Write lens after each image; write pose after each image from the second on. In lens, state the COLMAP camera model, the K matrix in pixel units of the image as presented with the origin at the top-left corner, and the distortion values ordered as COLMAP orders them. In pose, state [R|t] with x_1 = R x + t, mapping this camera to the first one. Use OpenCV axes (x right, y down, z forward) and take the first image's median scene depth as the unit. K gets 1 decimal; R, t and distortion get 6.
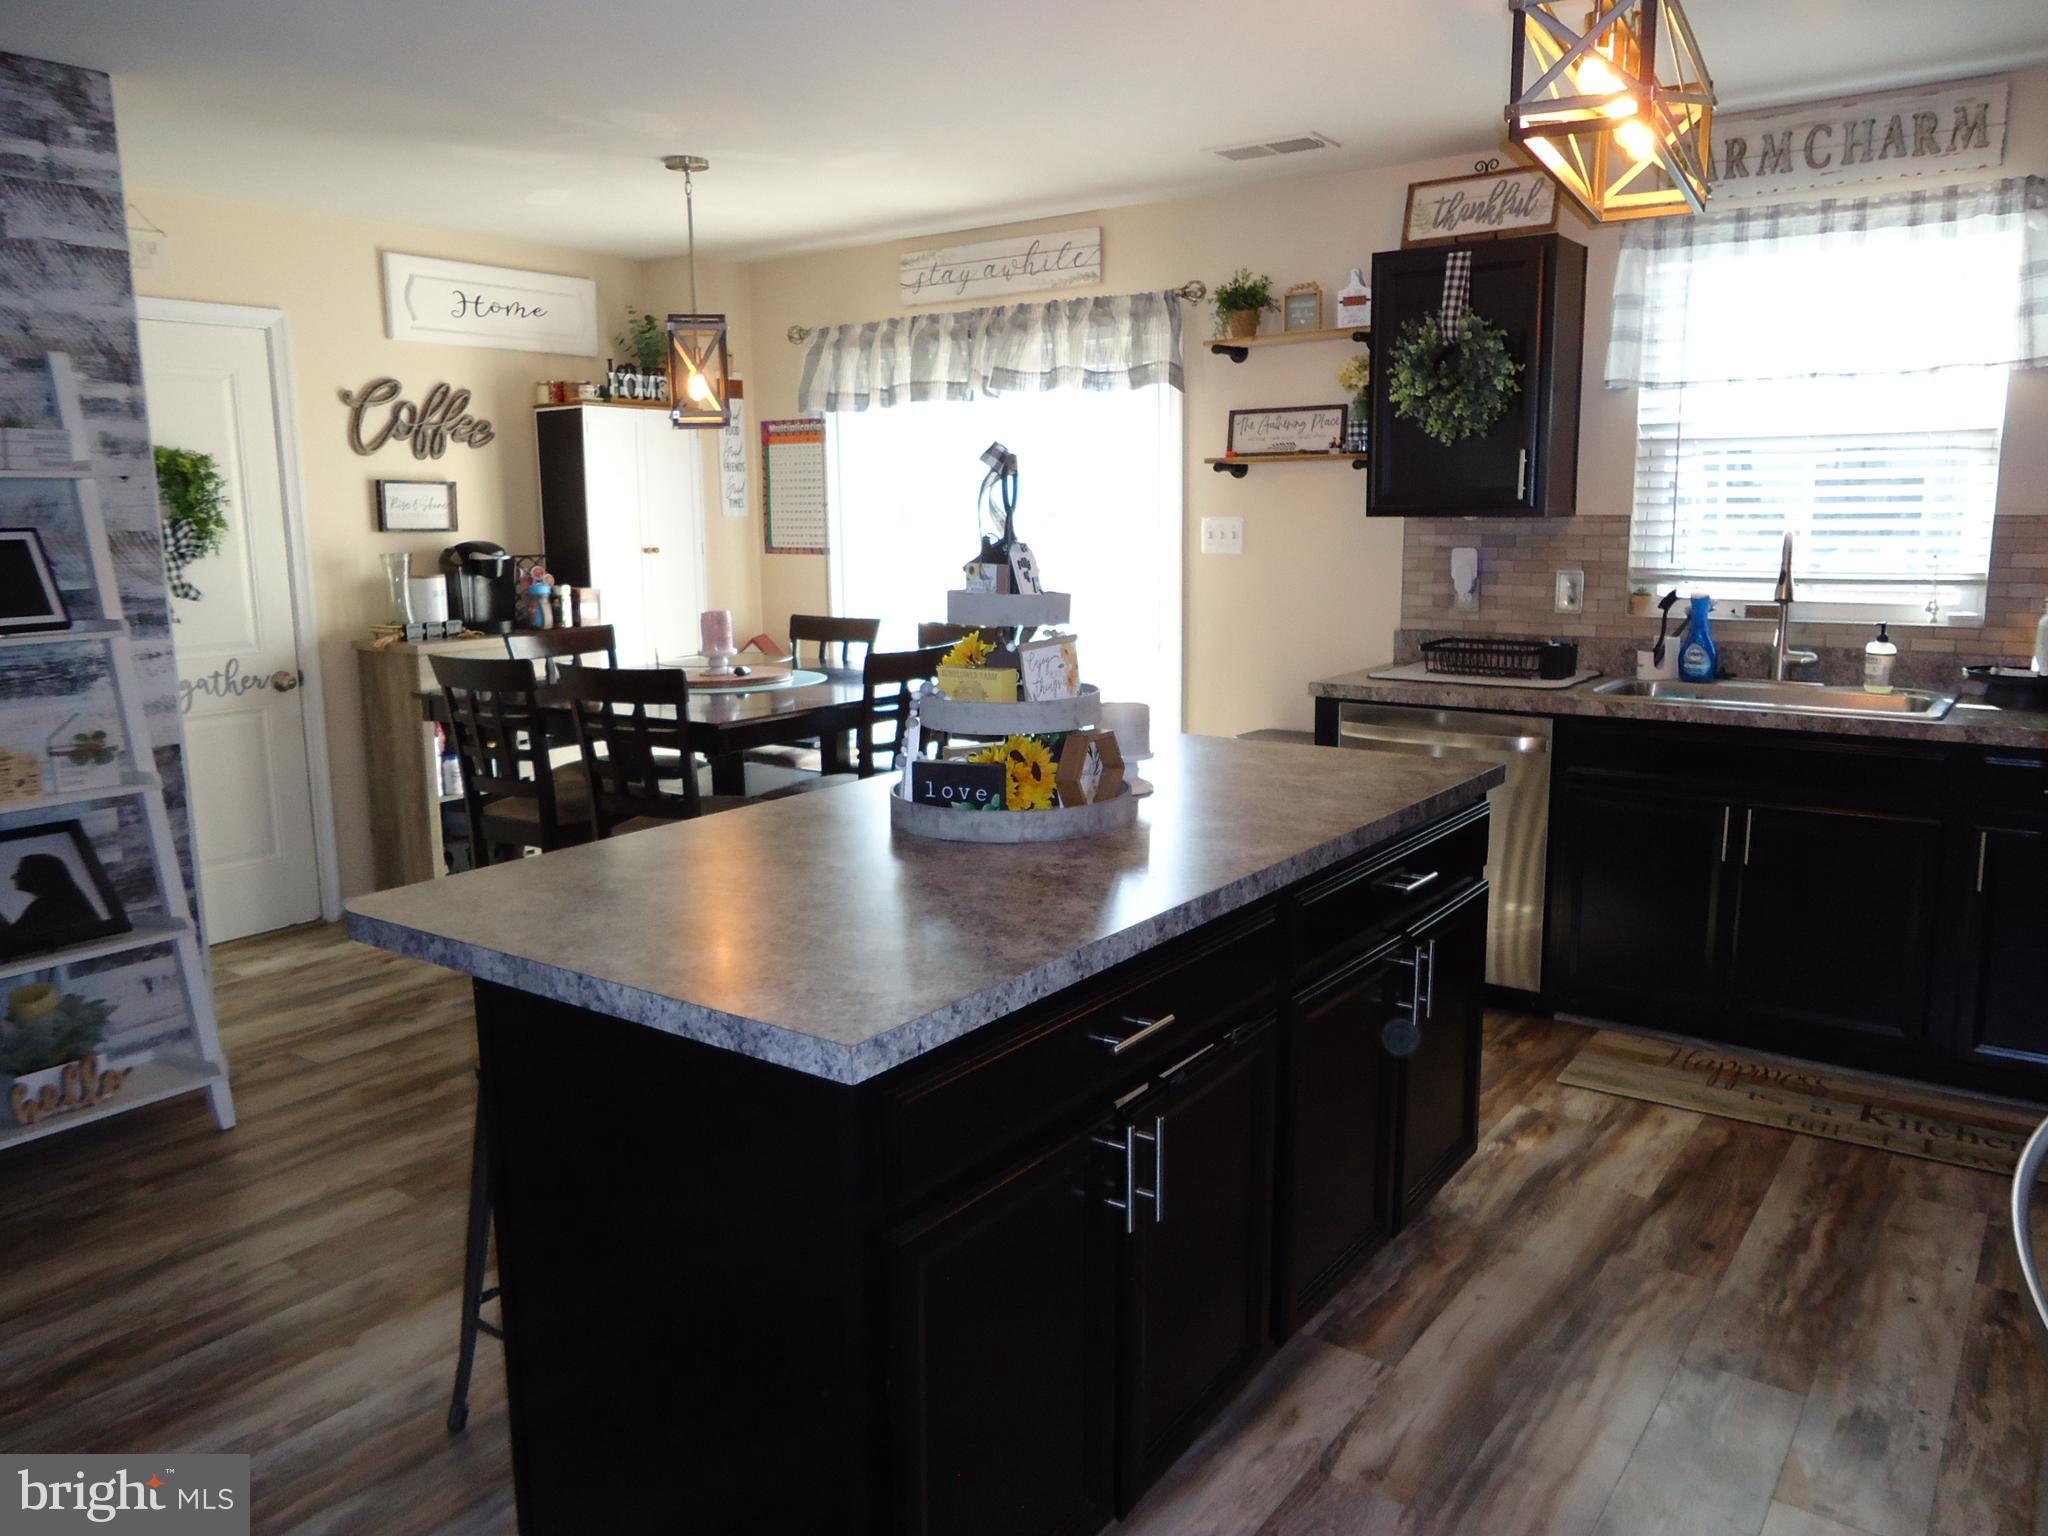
lens RADIAL K [[1489.2, 0, 1023.5], [0, 1489.2, 719.8], [0, 0, 1]] dist [-0.004394, 0.004700]
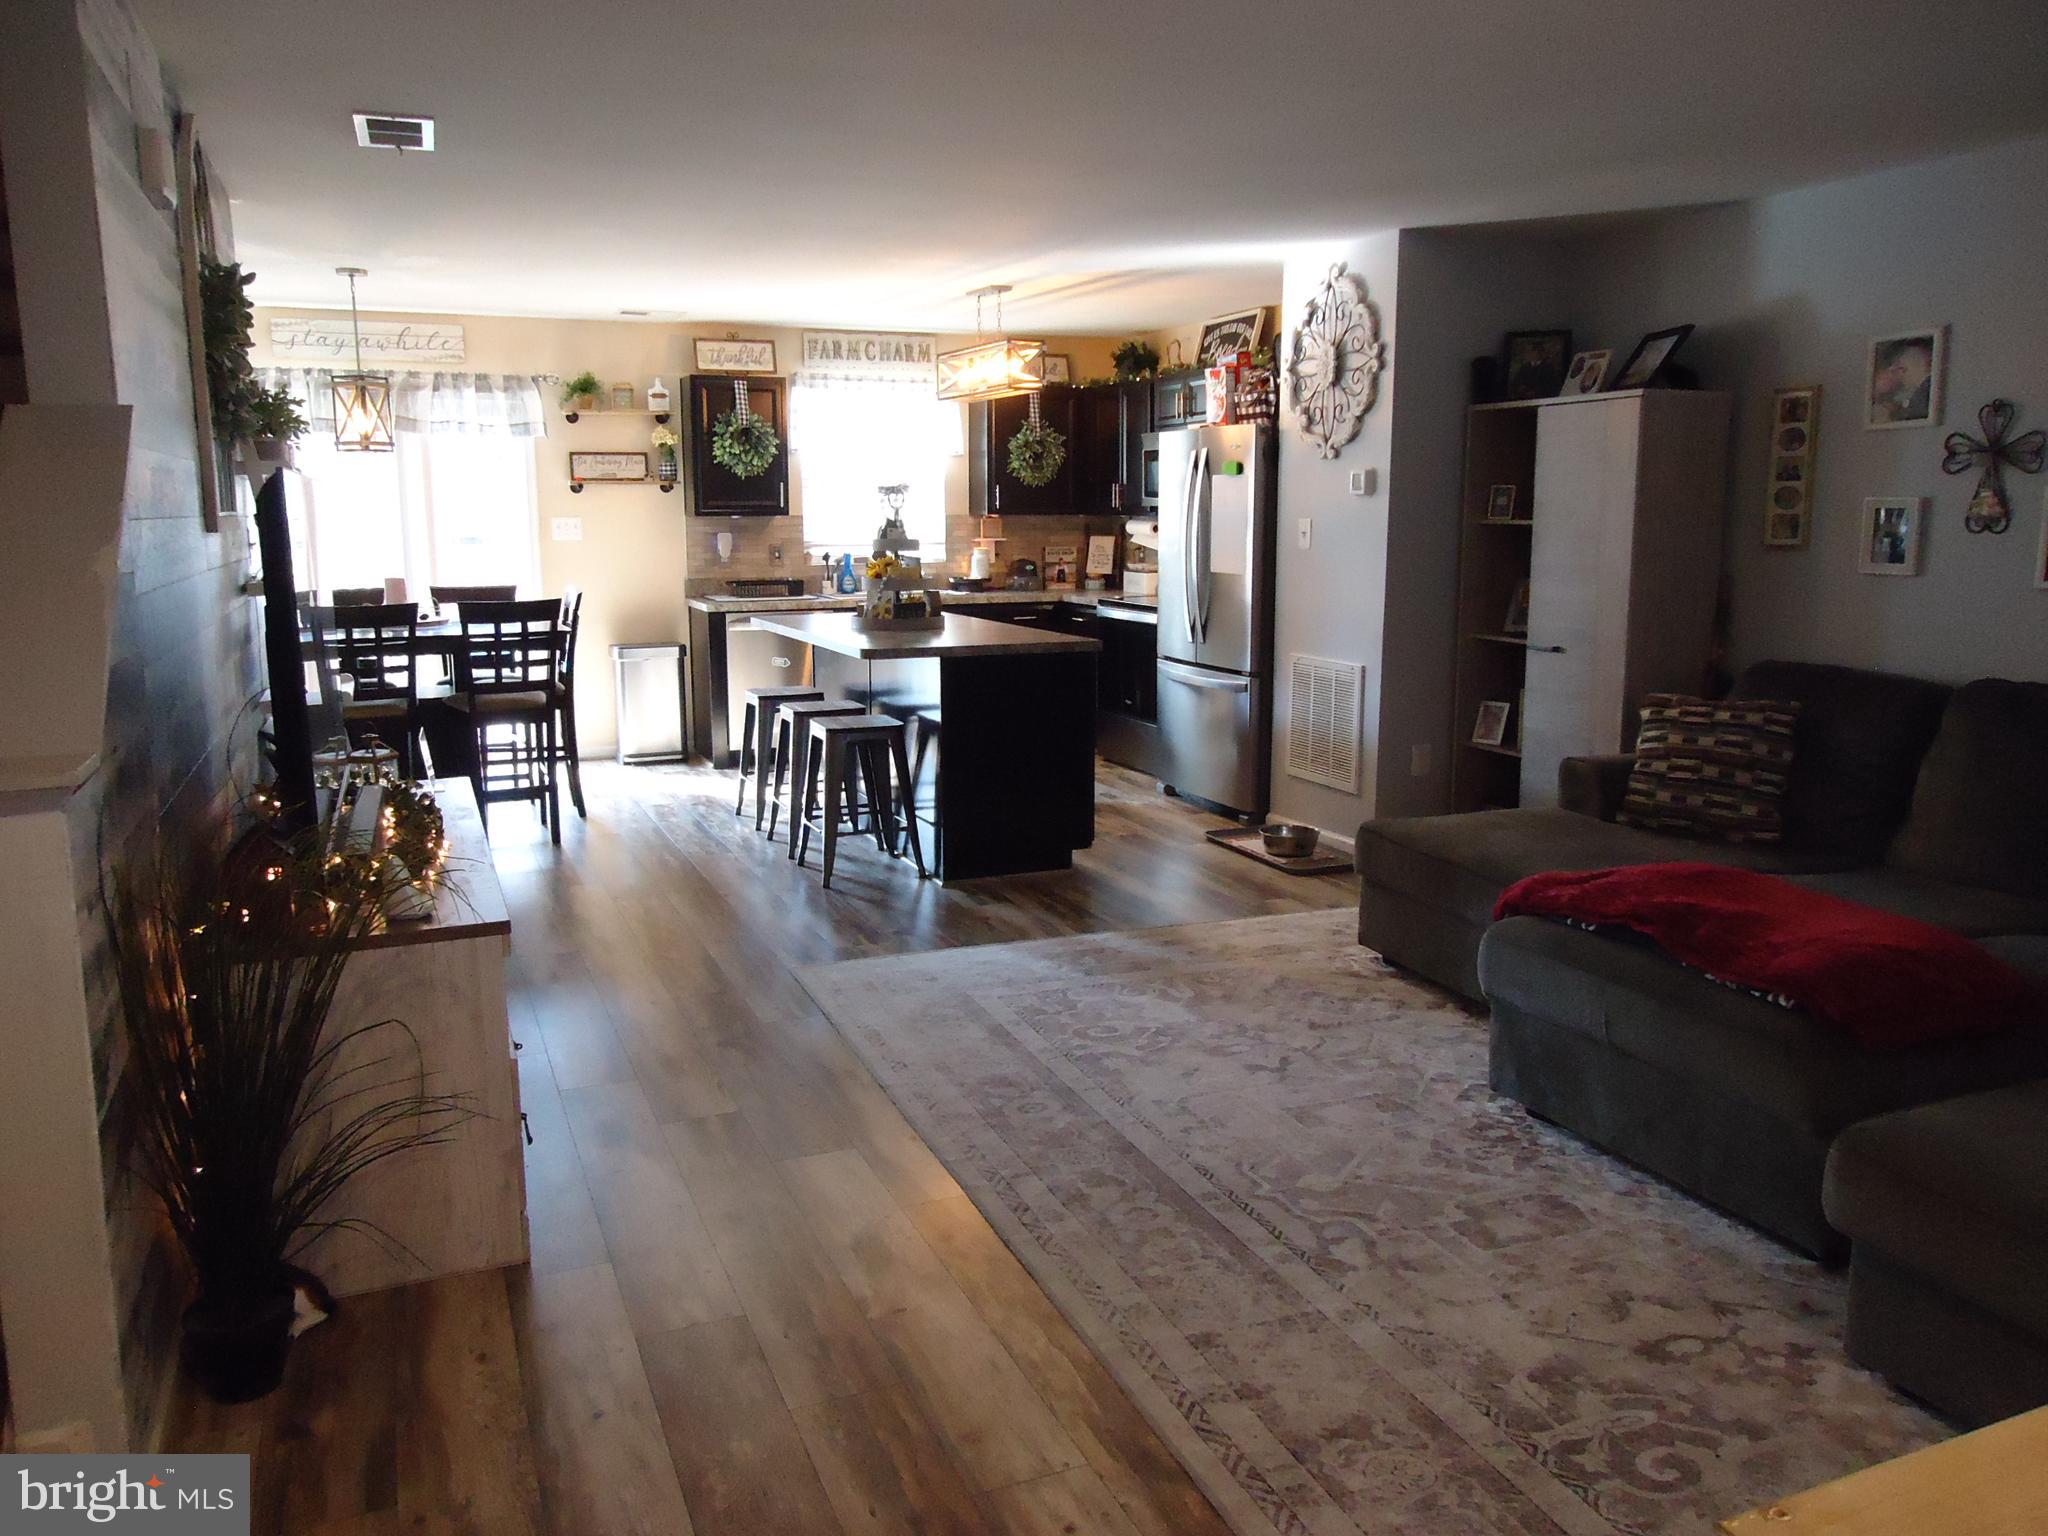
lens RADIAL K [[1489.2, 0, 1023.5], [0, 1489.2, 719.8], [0, 0, 1]] dist [-0.004394, 0.004700]
pose [[0.513522, -0.112814, 0.850628, -1.324559], [0.121811, 0.990864, 0.057875, 0.064192], [-0.849386, 0.073896, 0.522573, -0.329471]]
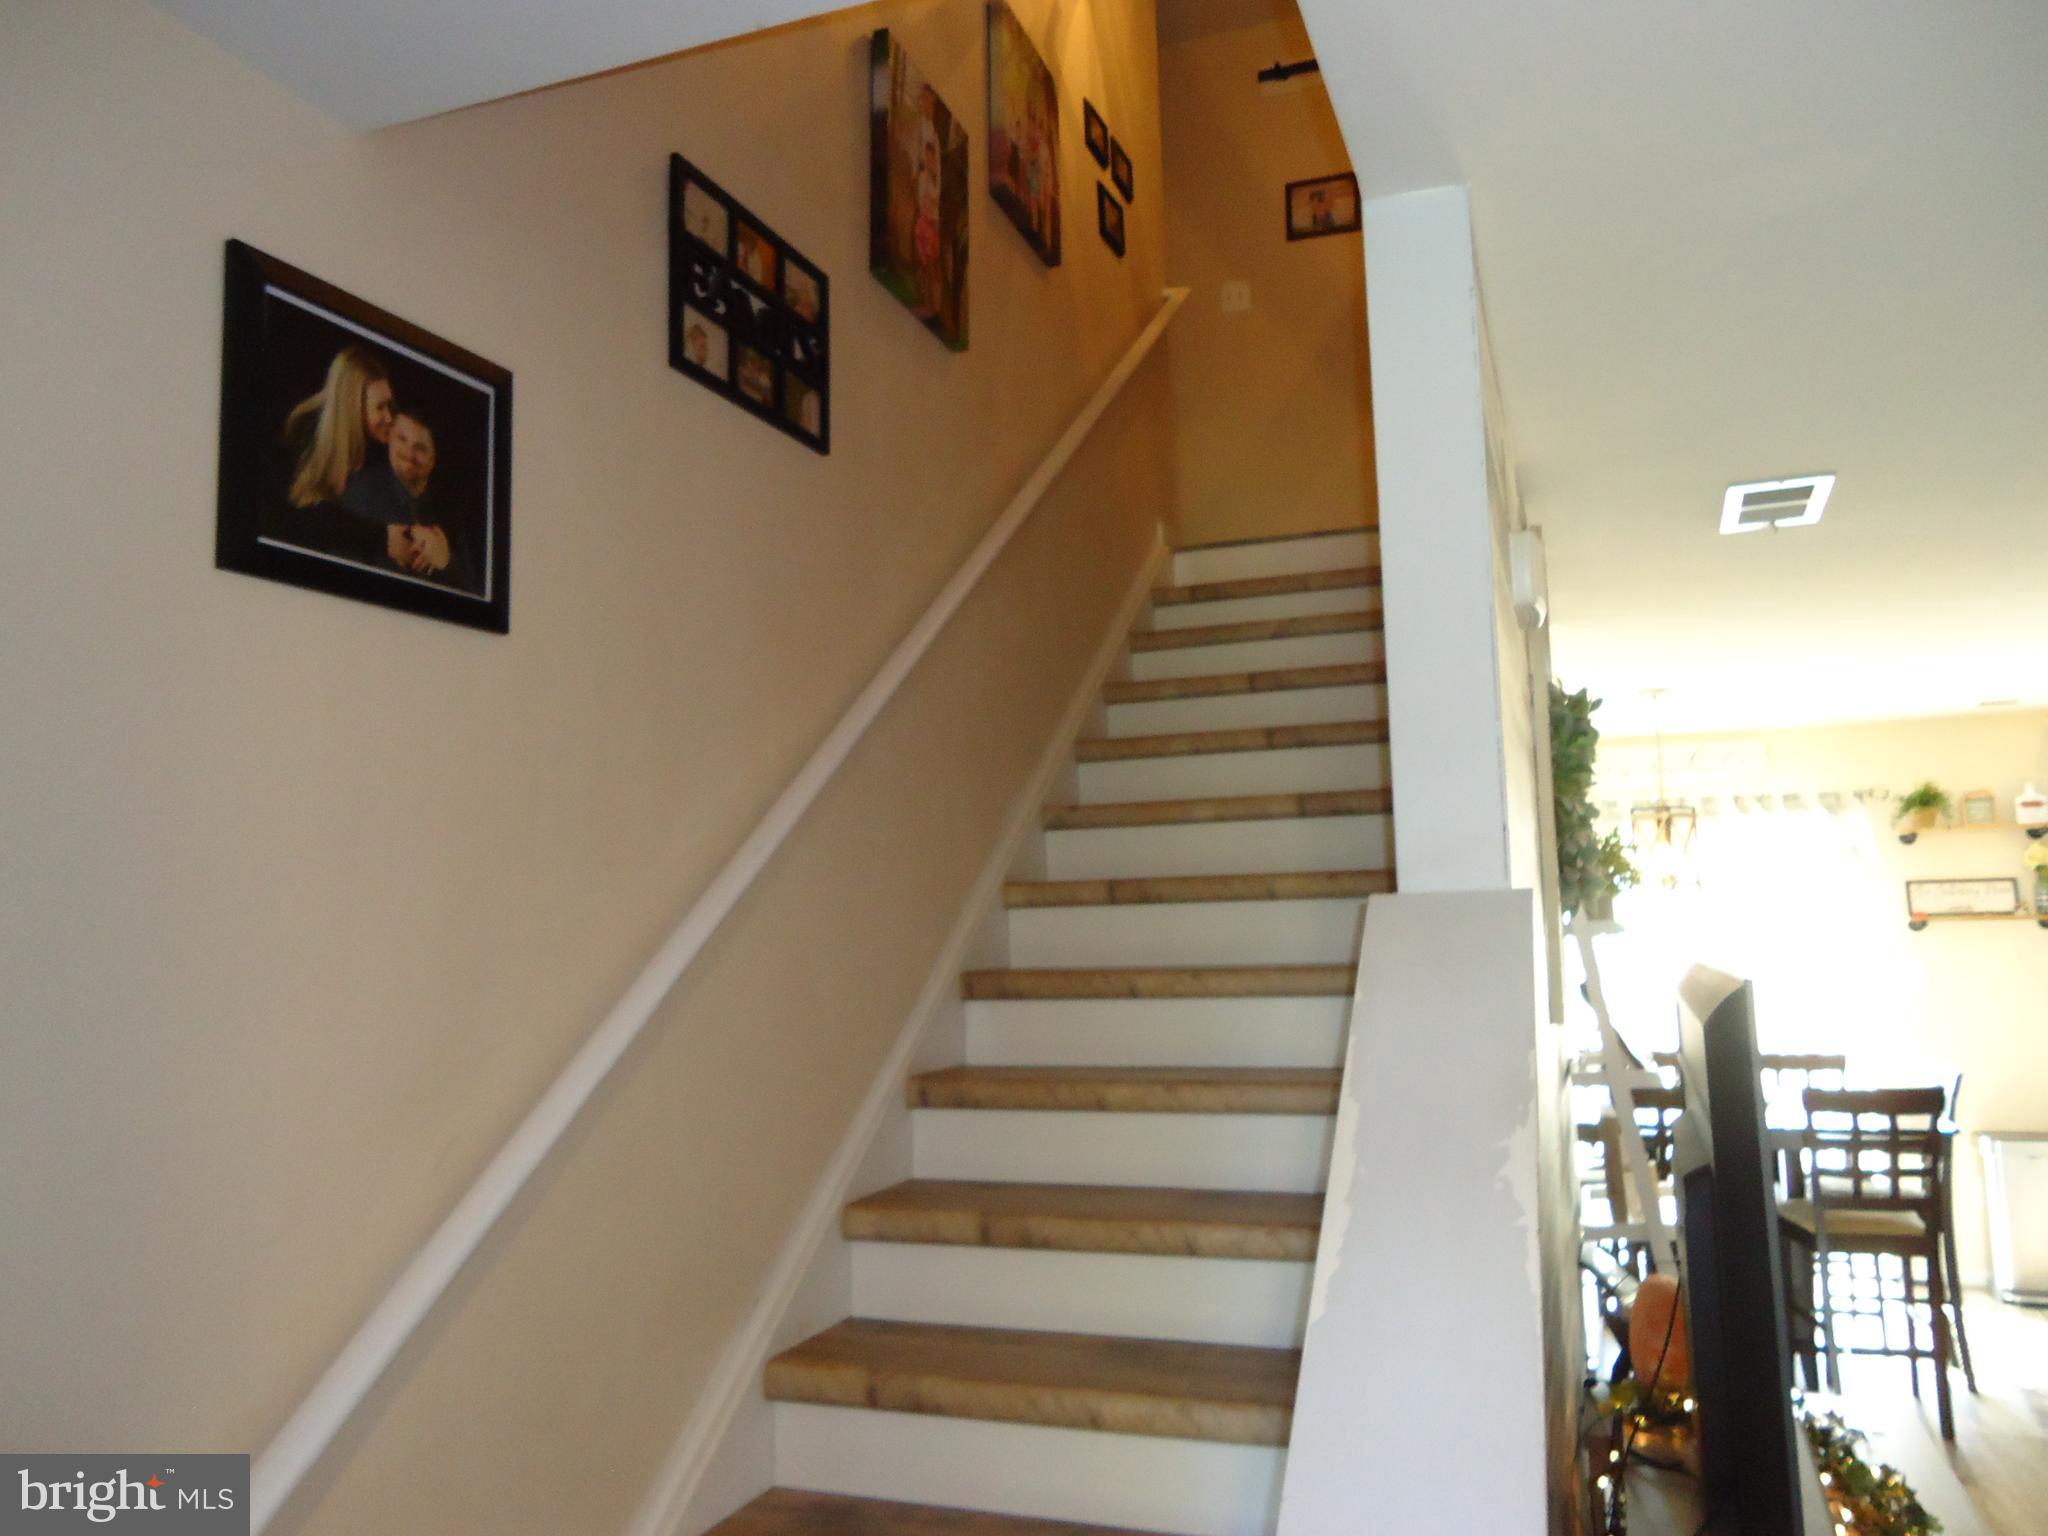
lens RADIAL K [[1517.4, 0, 1024.0], [0, 1517.4, 768.0], [0, 0, 1]] dist [-0.010542, -0.003466]
pose [[0.964268, 0.024290, 0.263813, -1.229336], [0.044352, 0.966935, -0.251138, -0.007514], [-0.261191, 0.253865, 0.931307, -0.069280]]
